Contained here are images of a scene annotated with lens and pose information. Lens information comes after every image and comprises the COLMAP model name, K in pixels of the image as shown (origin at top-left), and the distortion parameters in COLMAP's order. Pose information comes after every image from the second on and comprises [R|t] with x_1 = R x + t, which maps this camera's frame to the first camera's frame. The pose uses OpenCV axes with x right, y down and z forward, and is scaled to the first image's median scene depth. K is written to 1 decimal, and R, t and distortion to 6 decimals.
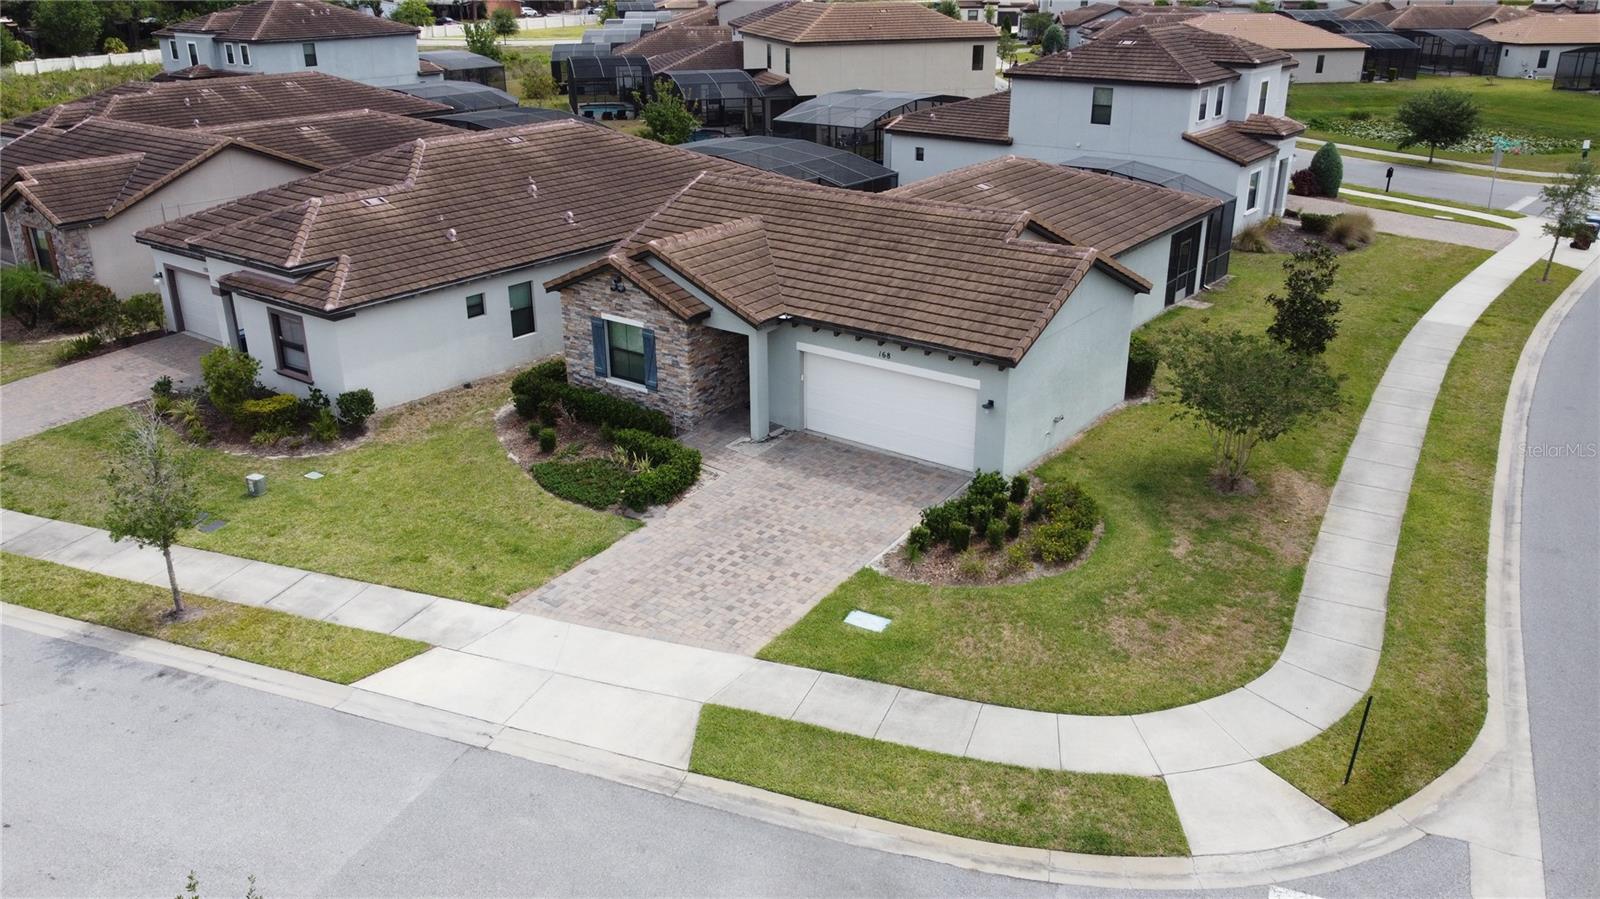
lens RADIAL K [[1200.3, 0, 801.7], [0, 1200.3, 447.6], [0, 0, 1]] dist [0.006906, -0.017247]
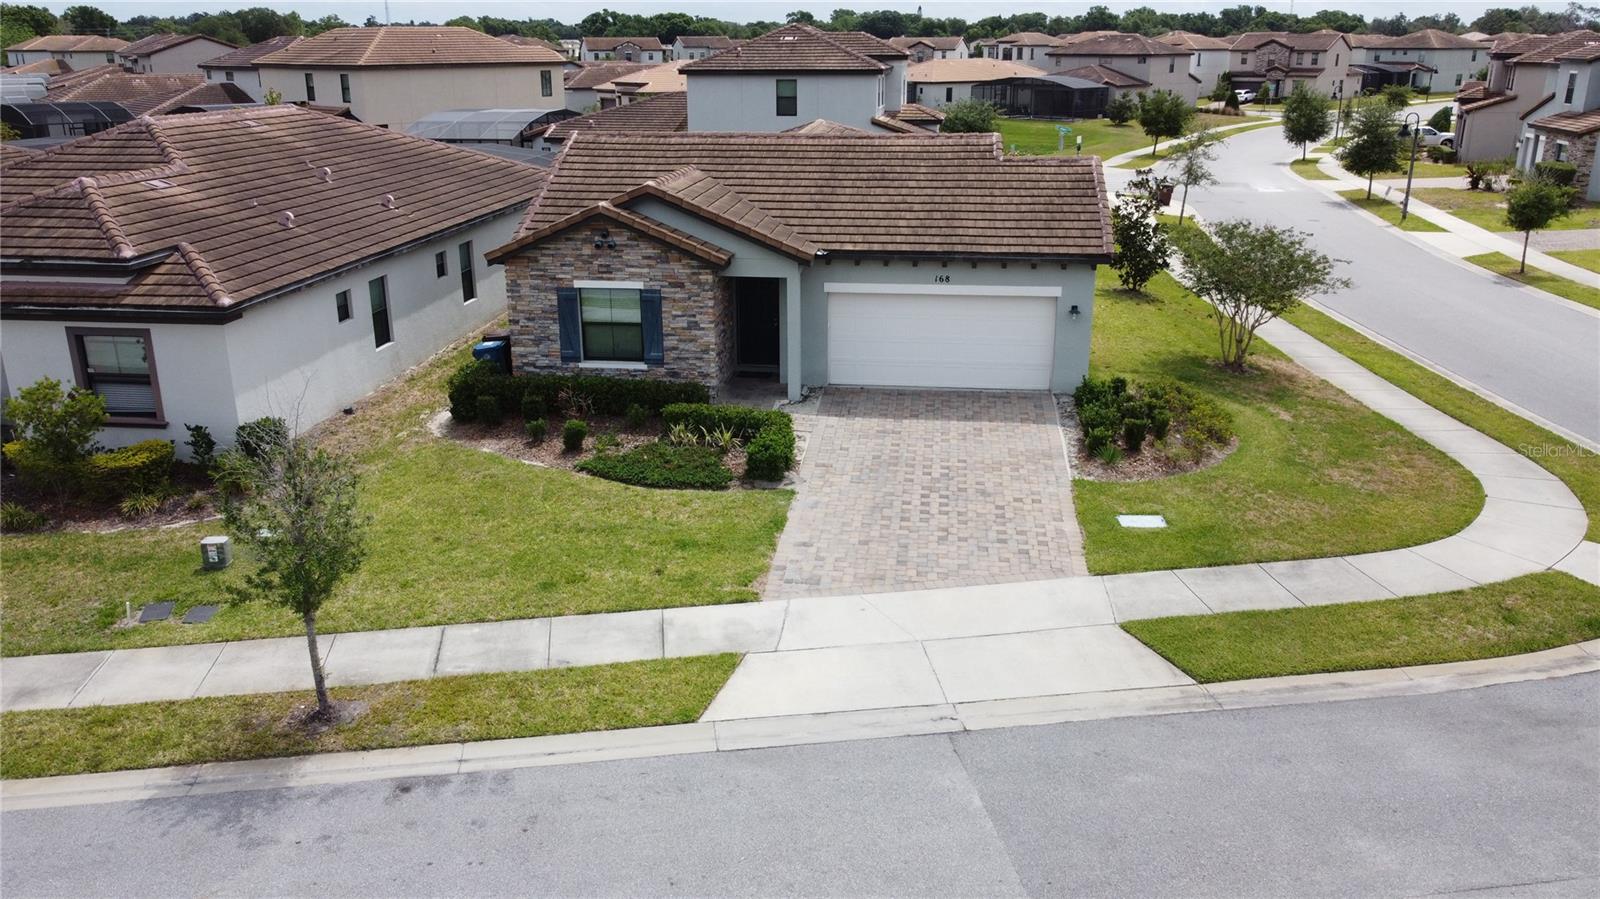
lens RADIAL K [[1200.3, 0, 799.6], [0, 1200.3, 450.0], [0, 0, 1]] dist [0.006906, -0.017247]
pose [[0.870805, -0.156878, 0.465927, -0.460488], [0.185872, 0.982434, -0.016602, 0.045501], [-0.455138, 0.101060, 0.884667, 0.237541]]
